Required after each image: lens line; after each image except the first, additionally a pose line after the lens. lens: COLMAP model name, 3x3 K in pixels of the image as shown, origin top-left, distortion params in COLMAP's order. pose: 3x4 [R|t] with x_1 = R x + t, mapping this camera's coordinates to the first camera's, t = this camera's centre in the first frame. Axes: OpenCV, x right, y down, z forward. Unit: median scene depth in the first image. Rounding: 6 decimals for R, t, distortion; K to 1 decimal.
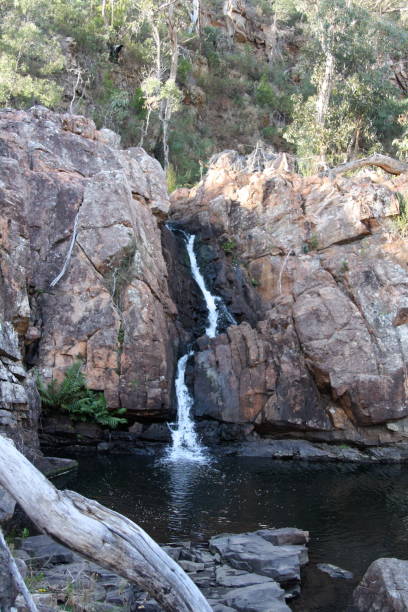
lens RADIAL K [[733.6, 0, 204.0], [0, 733.6, 306.0], [0, 0, 1]] dist [-0.114356, -0.005288]
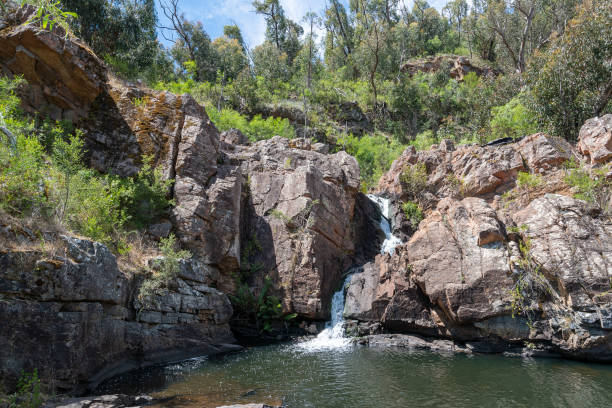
lens RADIAL K [[413.0, 0, 306.0], [0, 413.0, 204.0], [0, 0, 1]] dist [-0.009665, -0.001744]
pose [[0.902817, -0.118080, -0.413496, 0.298454], [0.065196, 0.988031, -0.139800, 0.037023], [0.425054, 0.099255, 0.899710, 0.197400]]
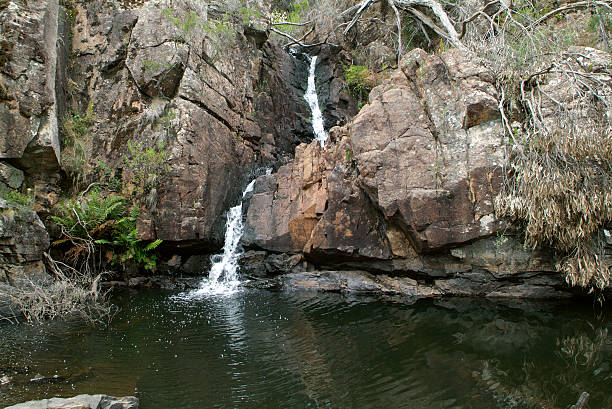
lens RADIAL K [[655.8, 0, 306.0], [0, 655.8, 204.5], [0, 0, 1]] dist [-0.076157, 0.004586]
pose [[0.967449, -0.044505, -0.249121, 0.269585], [0.064261, 0.995351, 0.071739, 0.048829], [0.244770, -0.085413, 0.965812, 0.259157]]
